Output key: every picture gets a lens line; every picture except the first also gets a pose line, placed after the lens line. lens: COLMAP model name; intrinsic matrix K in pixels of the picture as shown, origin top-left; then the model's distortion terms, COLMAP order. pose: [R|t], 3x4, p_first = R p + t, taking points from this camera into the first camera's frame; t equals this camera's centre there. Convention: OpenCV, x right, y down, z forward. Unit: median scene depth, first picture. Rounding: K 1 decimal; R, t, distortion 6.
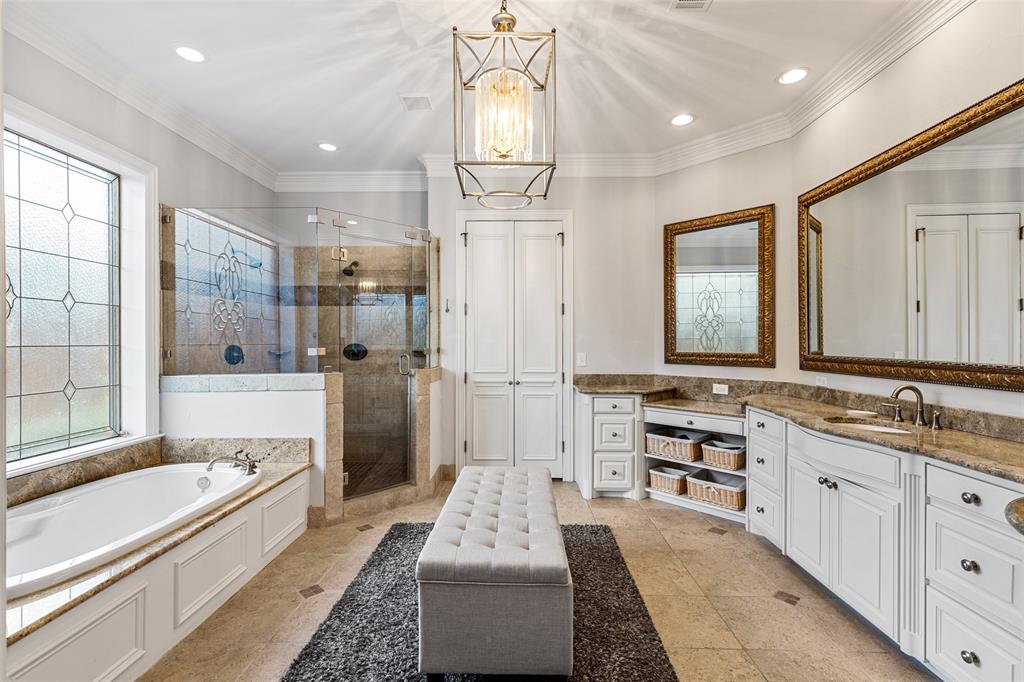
lens RADIAL K [[461.8, 0, 512.8], [0, 461.8, 344.4], [0, 0, 1]] dist [0.005718, 0.000101]
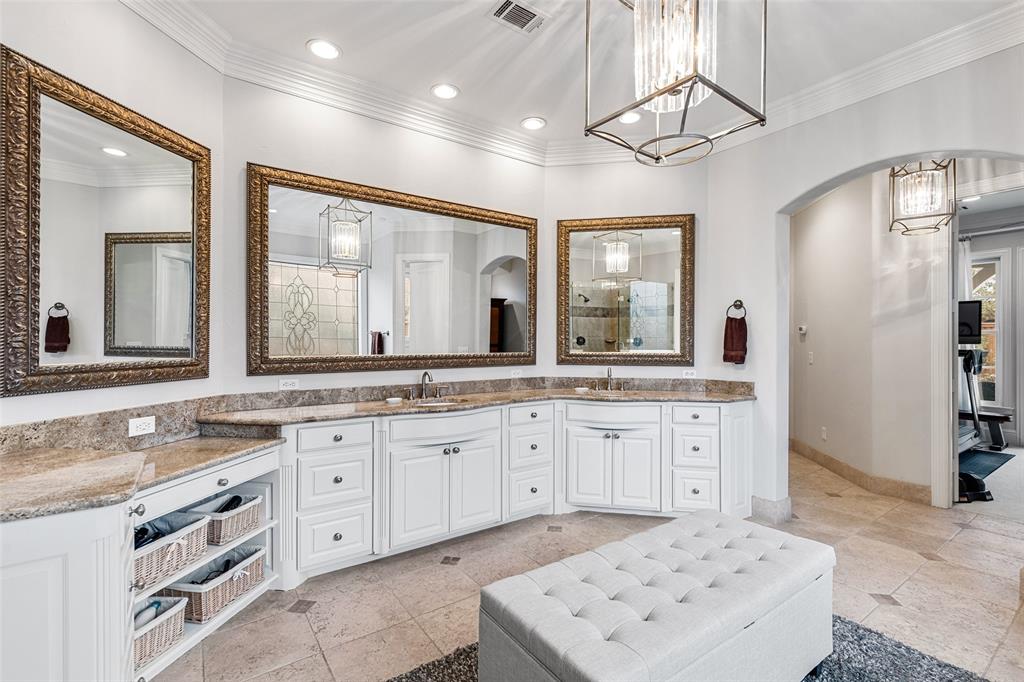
lens RADIAL K [[461.8, 0, 513.3], [0, 461.8, 335.8], [0, 0, 1]] dist [0.005718, 0.000101]
pose [[-0.596890, -0.000986, 0.802323, -0.330088], [-0.003394, 0.999993, -0.001296, -0.017196], [-0.802316, -0.003497, -0.596889, 1.169184]]
